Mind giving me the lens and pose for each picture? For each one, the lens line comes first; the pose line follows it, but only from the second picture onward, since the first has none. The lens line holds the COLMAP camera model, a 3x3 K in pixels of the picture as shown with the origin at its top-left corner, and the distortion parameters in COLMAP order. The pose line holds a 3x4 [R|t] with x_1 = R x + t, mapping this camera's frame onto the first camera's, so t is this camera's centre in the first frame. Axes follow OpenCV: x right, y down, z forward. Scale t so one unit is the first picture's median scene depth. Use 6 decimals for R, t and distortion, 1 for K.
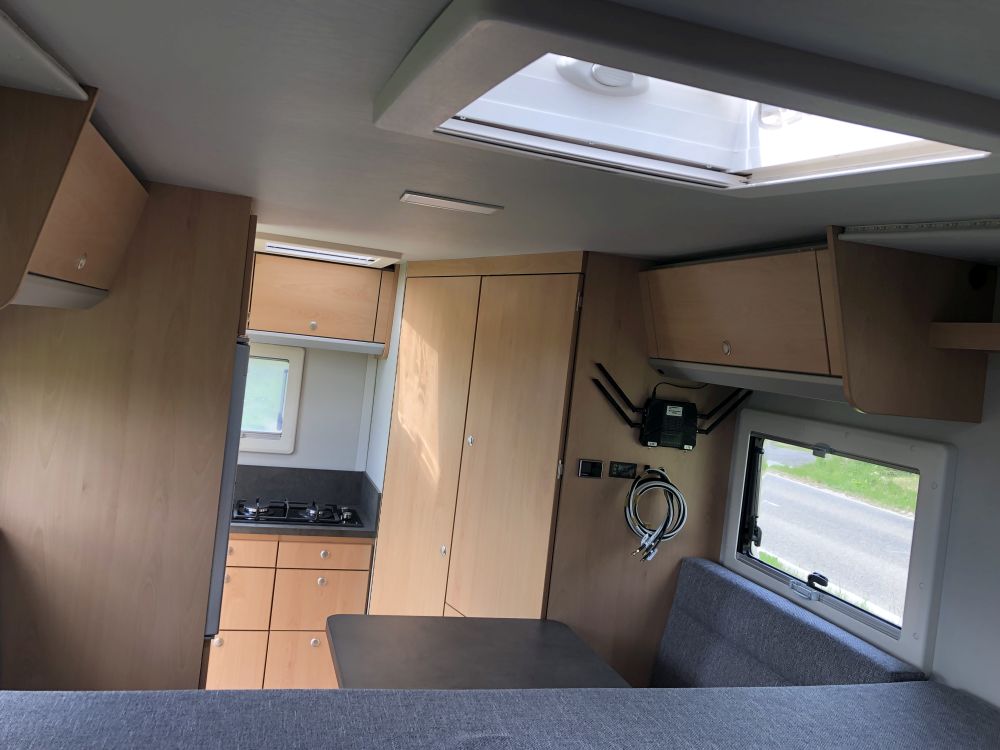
lens RADIAL K [[830.1, 0, 497.0], [0, 830.1, 371.5], [0, 0, 1]] dist [0.016465, -0.018076]
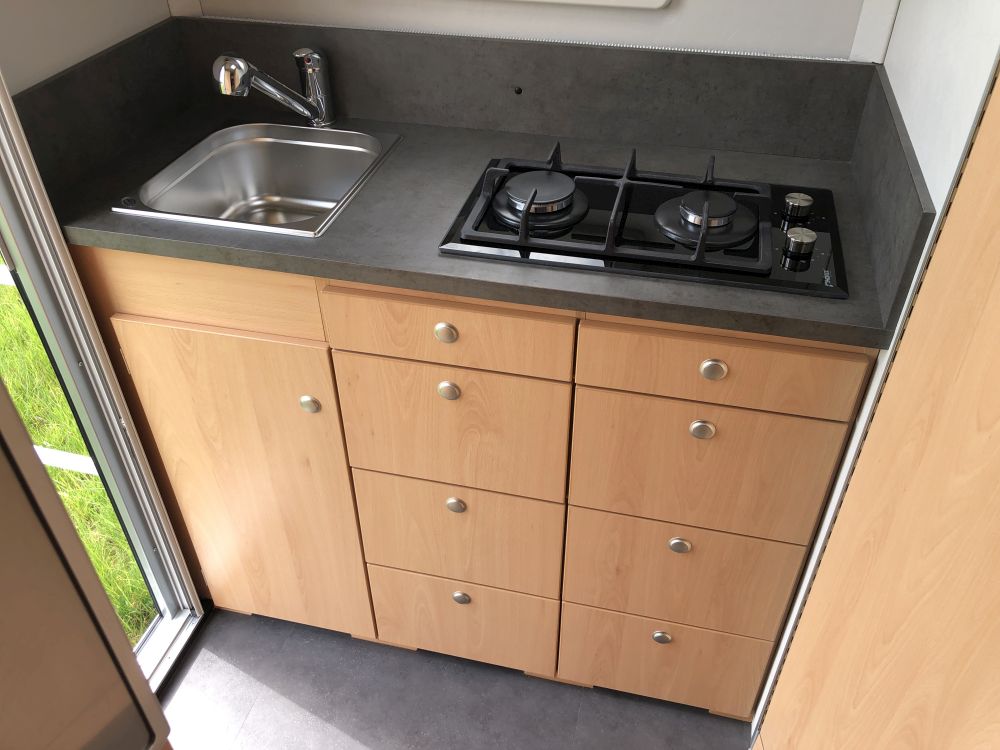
lens RADIAL K [[820.6, 0, 503.7], [0, 820.6, 373.3], [0, 0, 1]] dist [-0.000013, 0.004359]
pose [[0.855955, 0.215407, -0.470044, -0.119378], [0.092553, 0.830573, 0.549166, 0.033410], [0.508700, -0.513565, 0.690996, 0.703411]]
